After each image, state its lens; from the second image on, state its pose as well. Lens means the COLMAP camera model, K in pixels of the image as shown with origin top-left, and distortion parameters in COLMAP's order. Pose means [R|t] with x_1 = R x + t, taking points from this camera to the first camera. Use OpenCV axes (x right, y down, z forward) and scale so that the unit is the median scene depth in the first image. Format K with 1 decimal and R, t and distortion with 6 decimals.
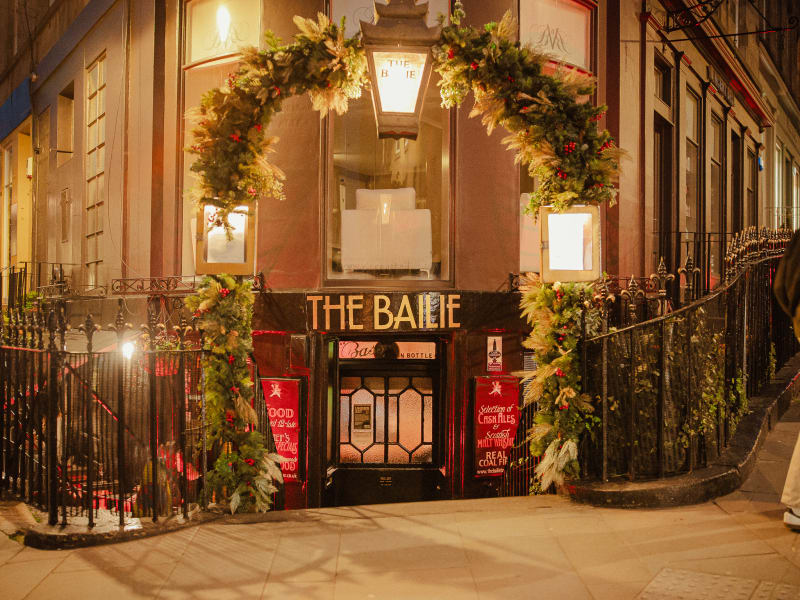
lens RADIAL K [[873.5, 0, 399.8], [0, 873.5, 290.0], [0, 0, 1]] dist [0.002872, 0.014479]
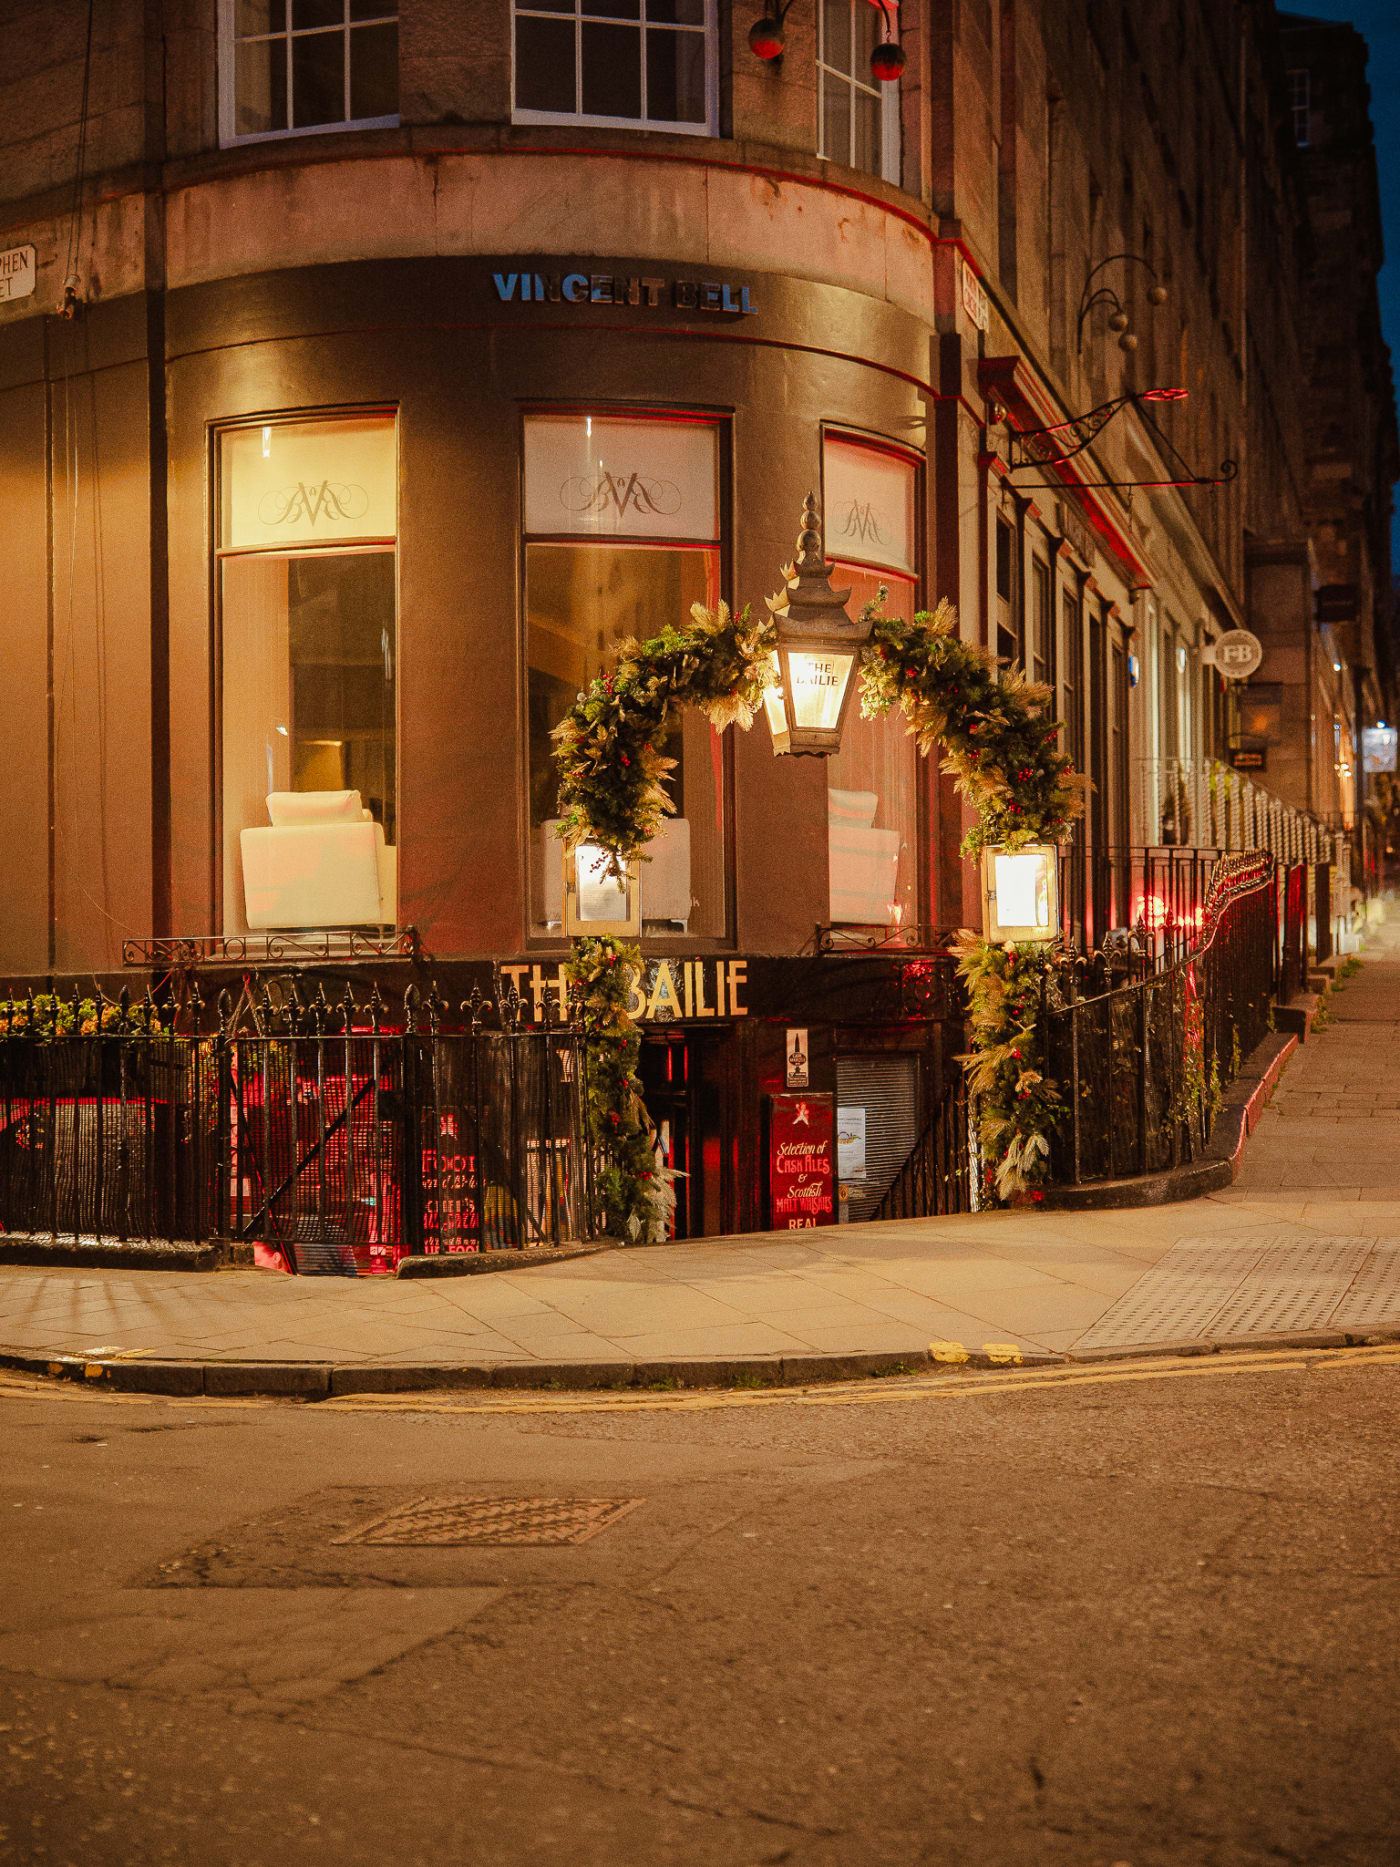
lens RADIAL K [[2409.2, 0, 700.0], [0, 2409.2, 933.5], [0, 0, 1]] dist [0.106939, -0.001472]
pose [[0.973187, -0.009058, 0.229837, -0.597898], [0.010906, 0.999918, -0.006773, -0.004674], [-0.229757, 0.009098, 0.973205, -1.075149]]
